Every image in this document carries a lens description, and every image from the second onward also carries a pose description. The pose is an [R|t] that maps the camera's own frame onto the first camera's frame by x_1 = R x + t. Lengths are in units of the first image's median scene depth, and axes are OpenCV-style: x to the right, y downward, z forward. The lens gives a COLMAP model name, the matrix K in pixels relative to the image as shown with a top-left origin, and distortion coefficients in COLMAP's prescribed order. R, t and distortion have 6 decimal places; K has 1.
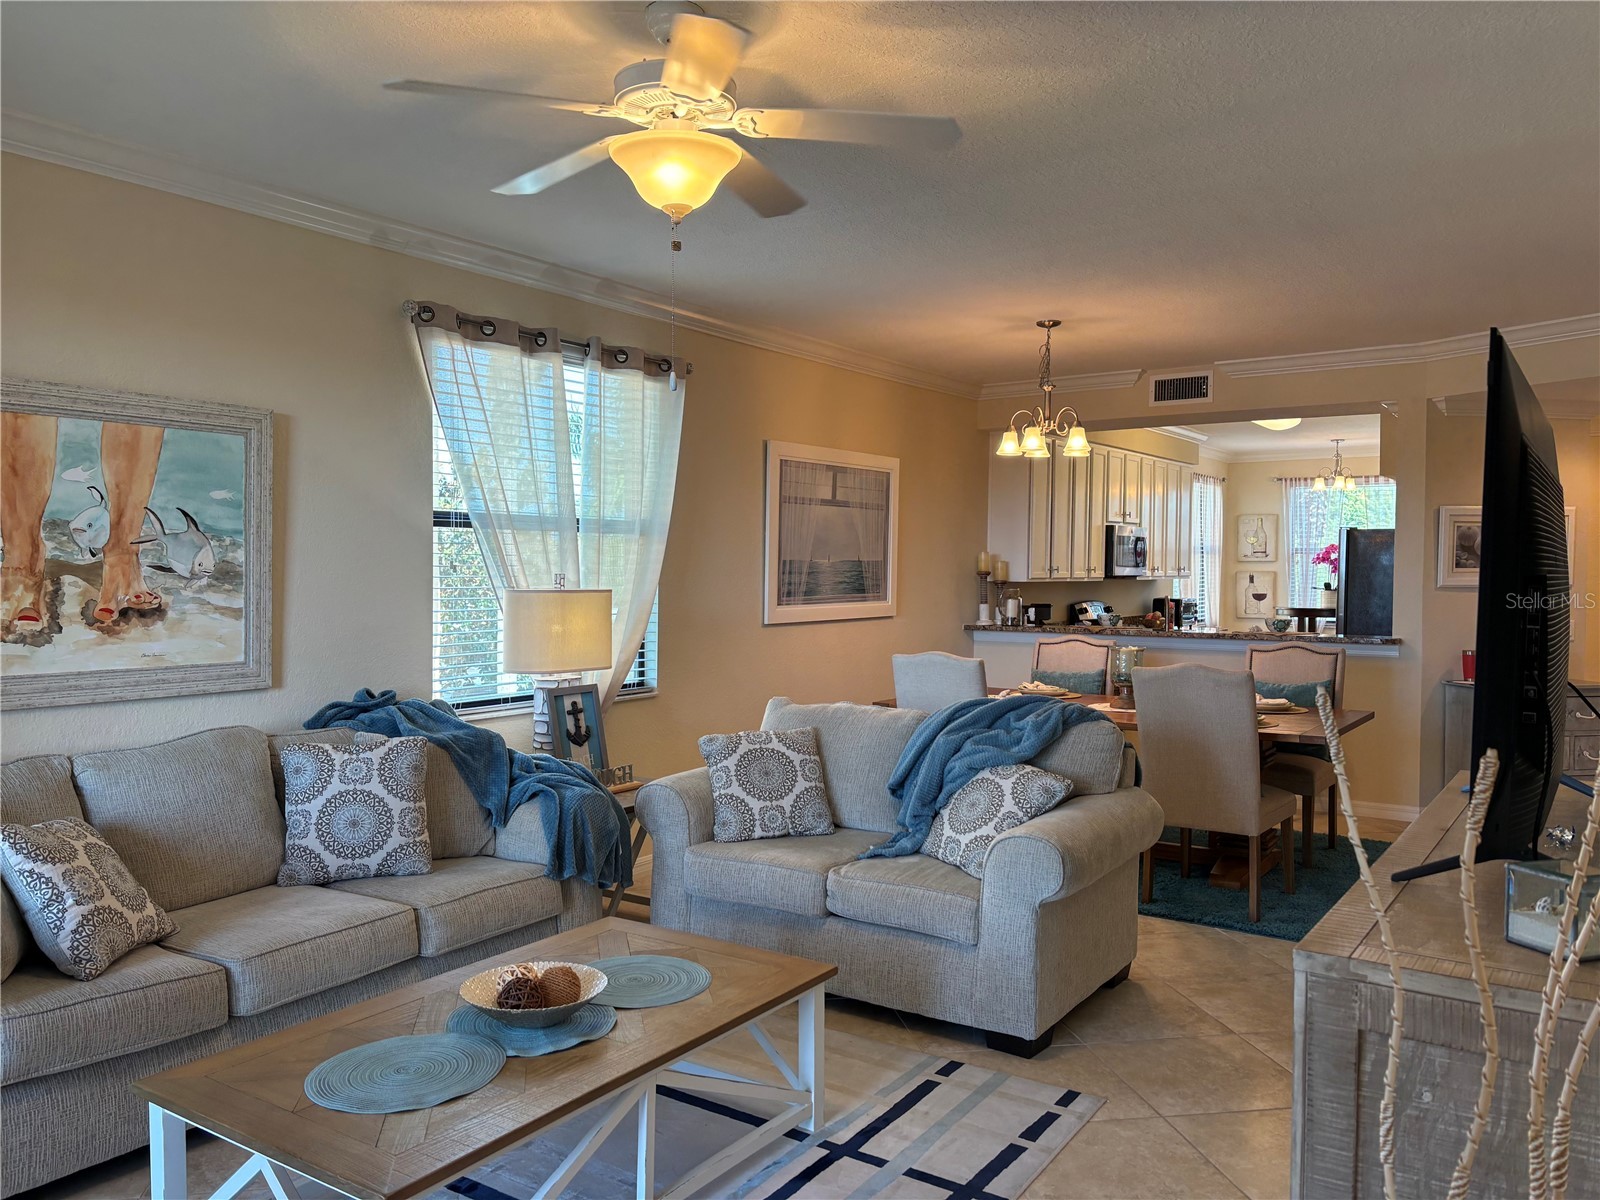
lens RADIAL K [[1201.7, 0, 811.2], [0, 1201.7, 602.1], [0, 0, 1]] dist [0.052157, -0.061256]
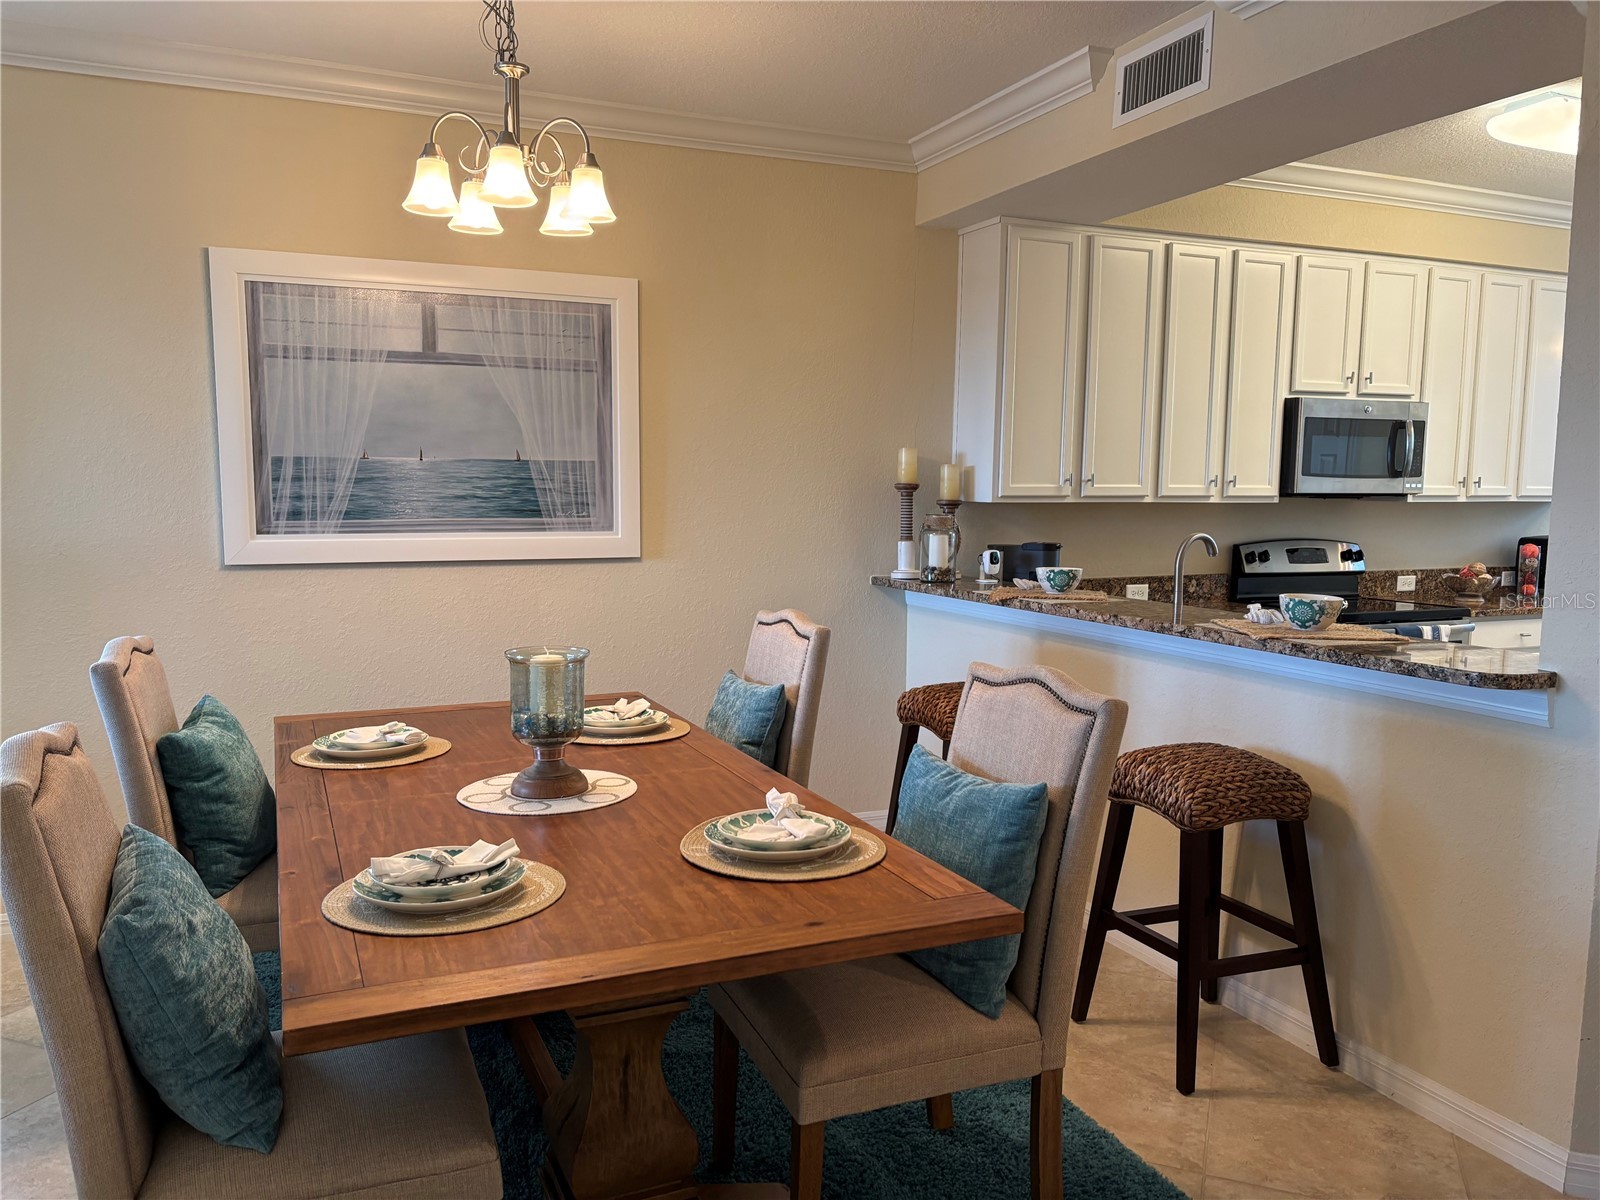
lens RADIAL K [[1201.7, 0, 800.2], [0, 1201.7, 602.4], [0, 0, 1]] dist [0.052157, -0.061256]
pose [[0.848563, 0.058155, -0.525888, 0.692440], [-0.021508, 0.996911, 0.075538, -0.019176], [0.528657, -0.052788, 0.847193, 0.849580]]
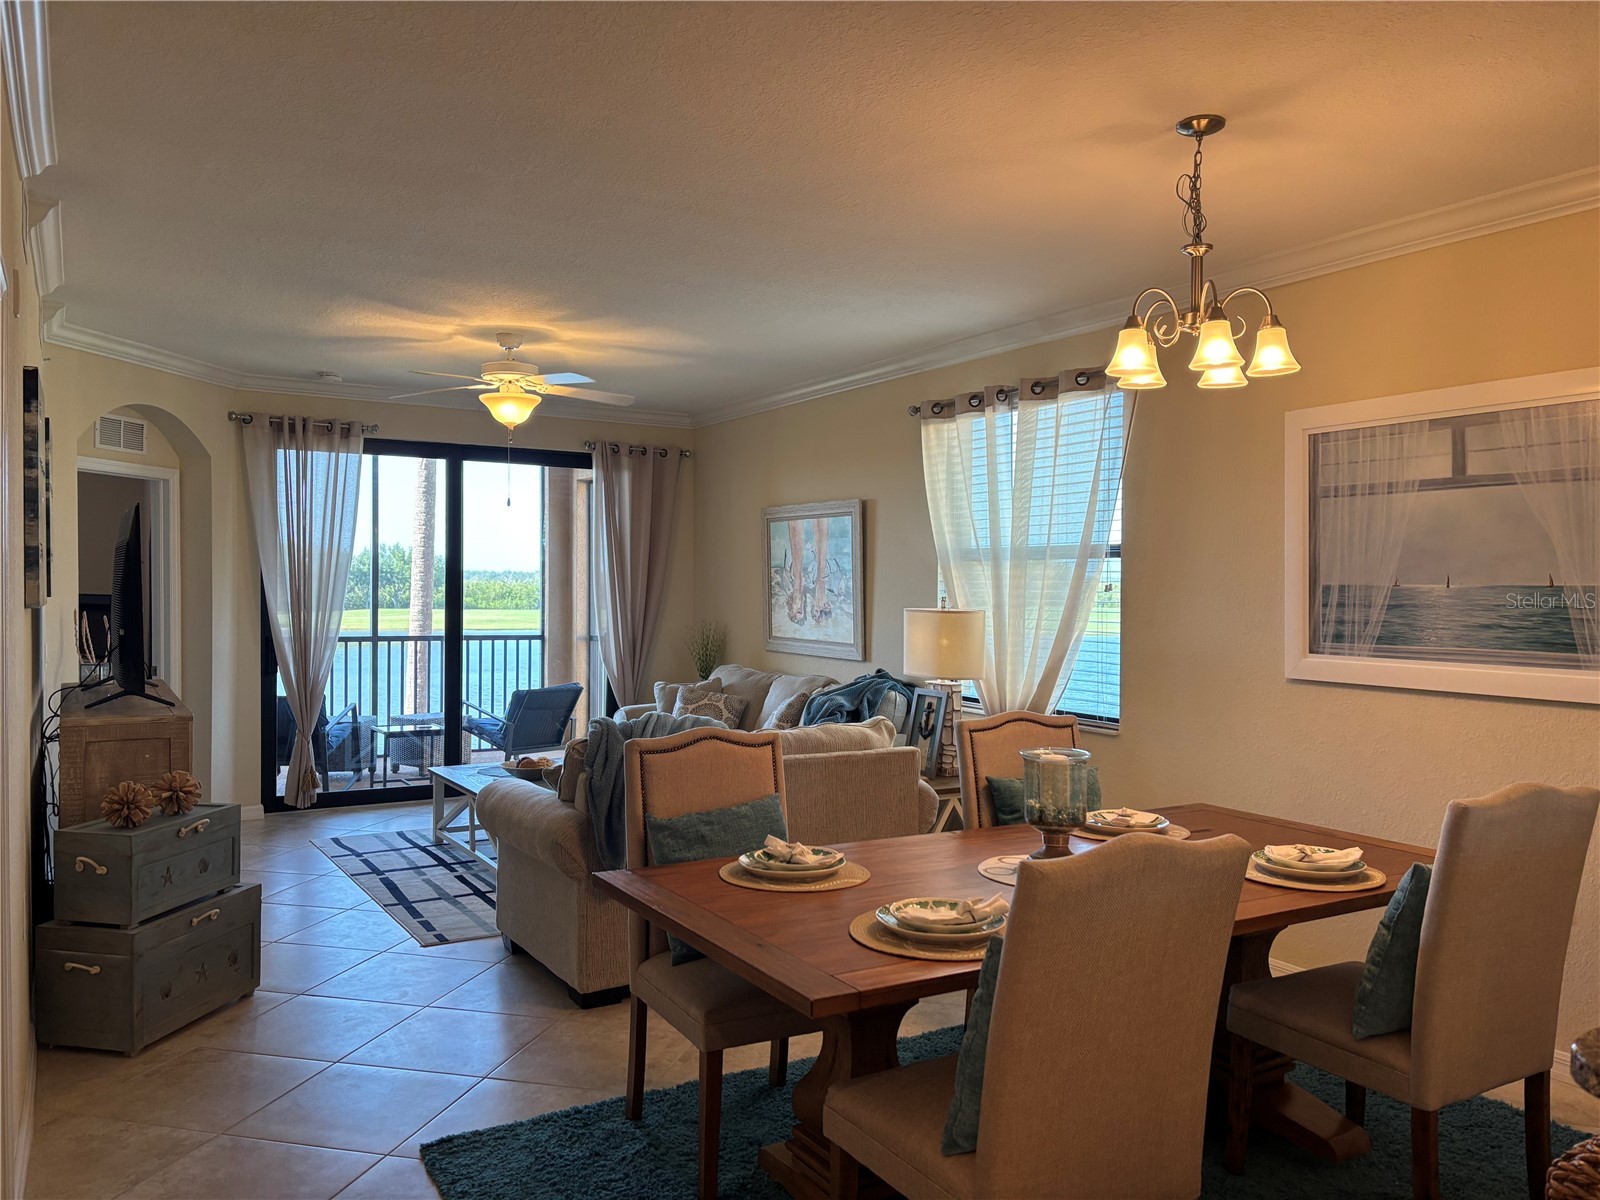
lens RADIAL K [[1201.7, 0, 805.1], [0, 1201.7, 599.8], [0, 0, 1]] dist [0.052157, -0.061256]
pose [[-0.418778, 0.010704, -0.908026, 0.946670], [-0.030936, 0.999182, 0.026046, -0.048004], [0.907562, 0.038998, -0.418104, 1.376660]]
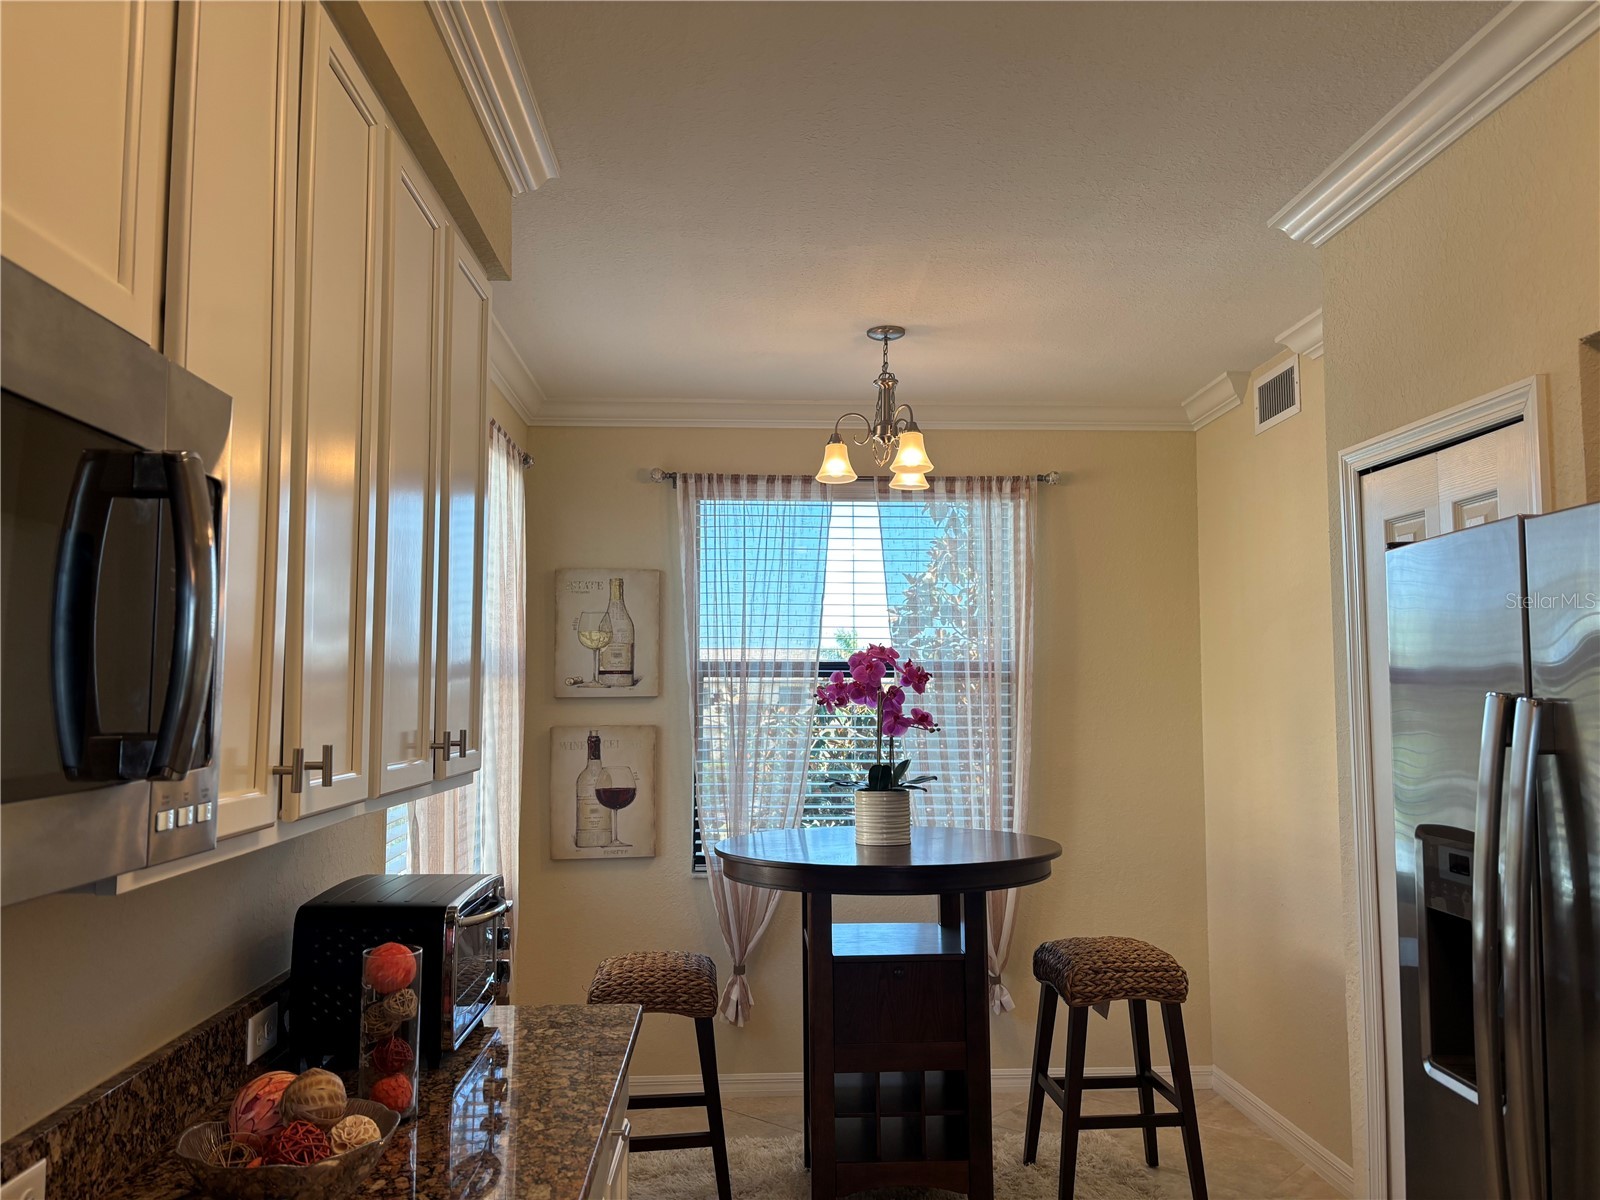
lens RADIAL K [[1201.7, 0, 801.0], [0, 1201.7, 593.8], [0, 0, 1]] dist [0.052157, -0.061256]
pose [[0.795534, 0.048054, 0.604001, 0.536517], [0.022206, 0.993868, -0.108320, -0.066782], [-0.605502, 0.099584, 0.789588, 1.862337]]
